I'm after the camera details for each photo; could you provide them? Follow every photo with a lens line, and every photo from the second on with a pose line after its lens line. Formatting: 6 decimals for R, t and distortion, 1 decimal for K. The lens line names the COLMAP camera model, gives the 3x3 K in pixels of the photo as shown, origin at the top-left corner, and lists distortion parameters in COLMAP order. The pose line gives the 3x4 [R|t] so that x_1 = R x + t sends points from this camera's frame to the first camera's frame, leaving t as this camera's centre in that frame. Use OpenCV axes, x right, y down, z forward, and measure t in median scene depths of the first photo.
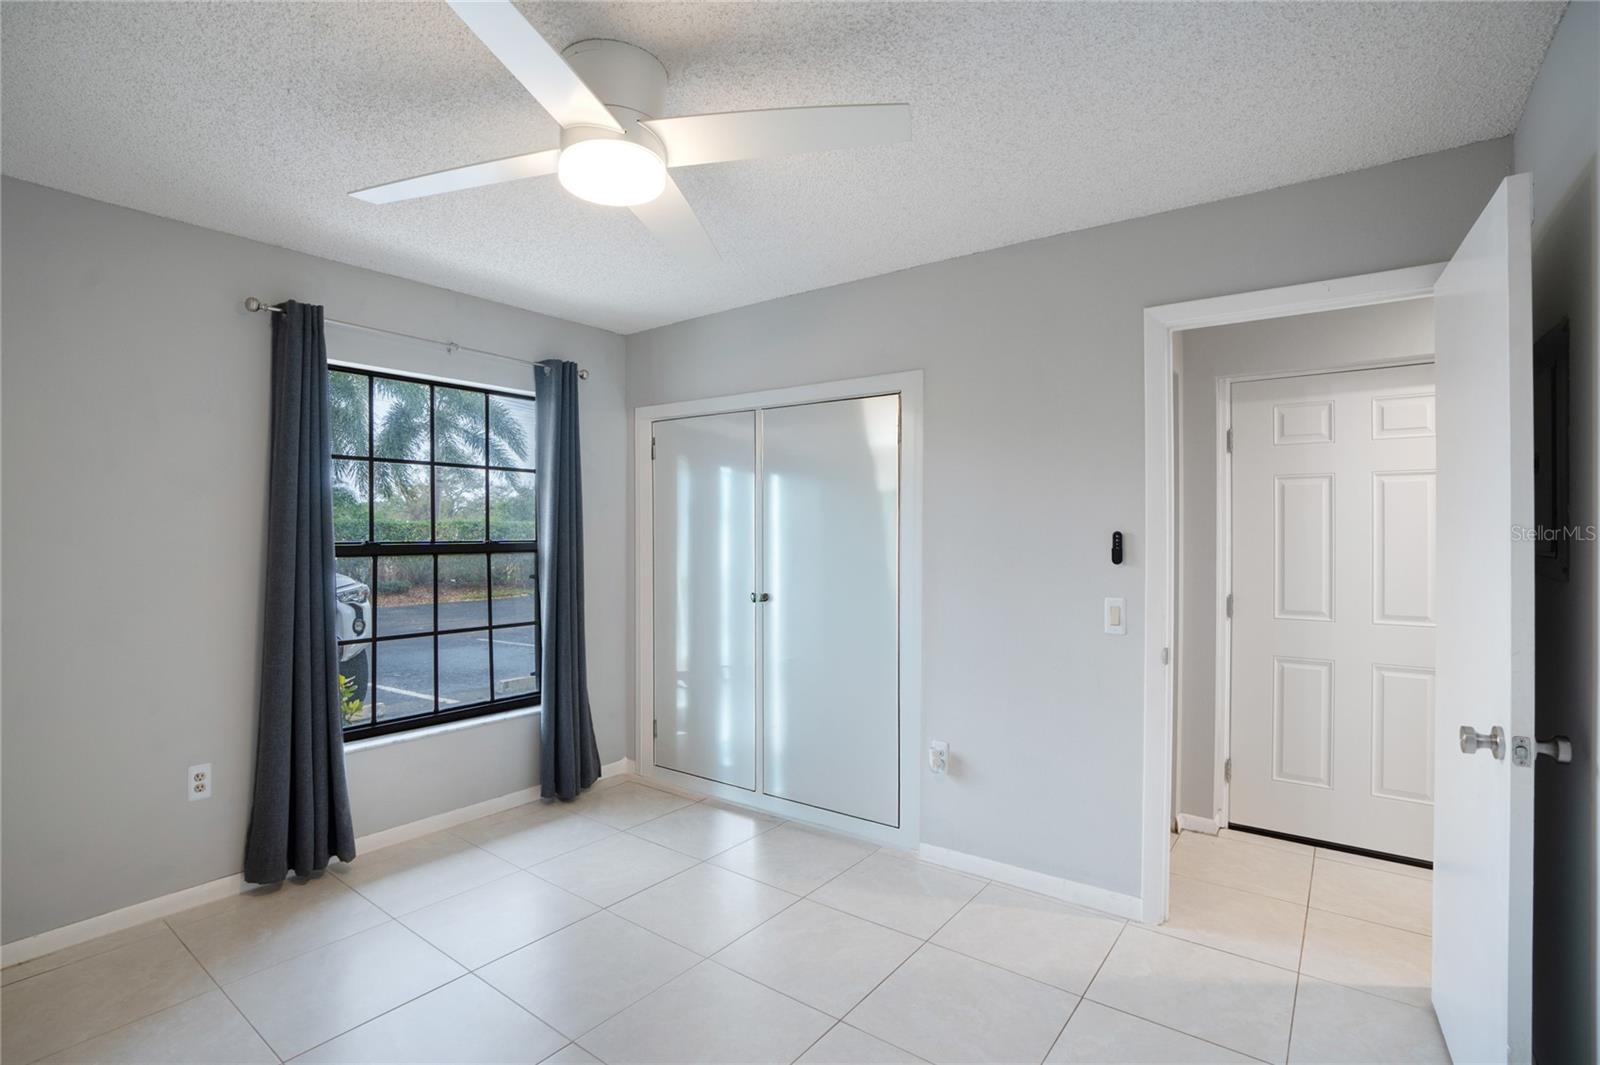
lens RADIAL K [[740.3, 0, 803.4], [0, 740.3, 520.2], [0, 0, 1]] dist [-0.068809, 0.025626]
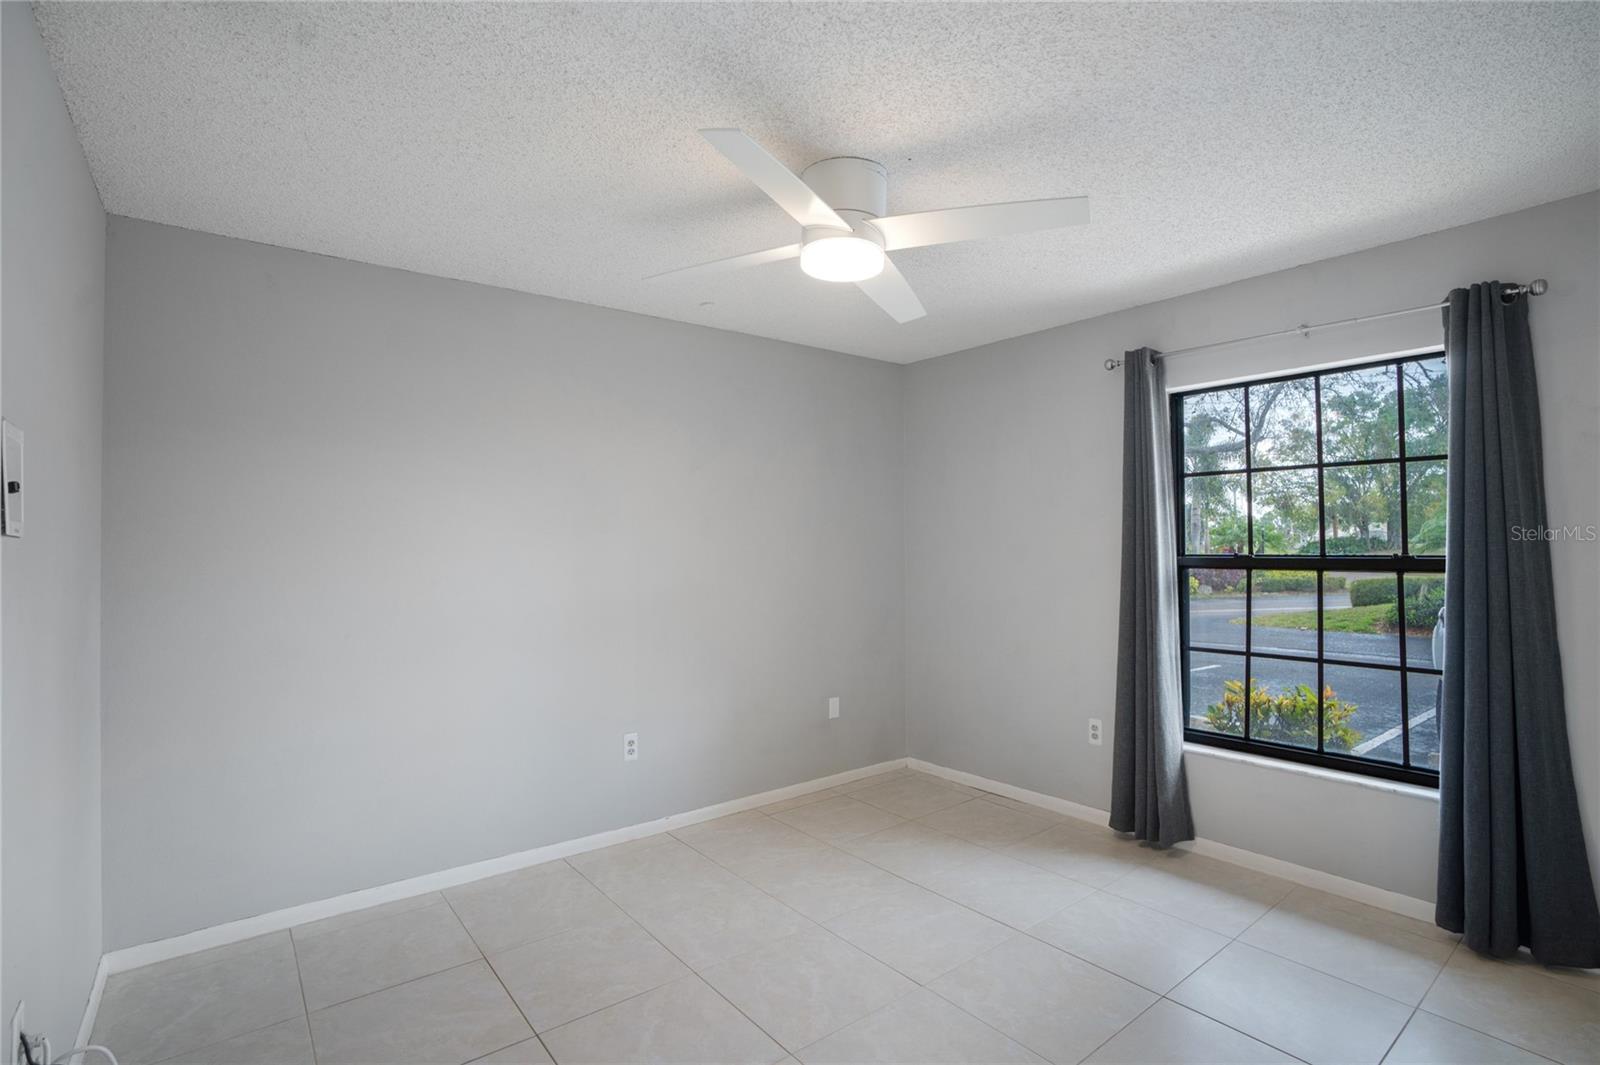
lens RADIAL K [[740.3, 0, 803.4], [0, 740.3, 520.2], [0, 0, 1]] dist [-0.068809, 0.025626]
pose [[-0.229301, -0.030382, -0.972881, 0.601159], [0.019763, 0.999161, -0.035861, 0.008767], [0.973155, -0.027450, -0.228508, 0.761927]]
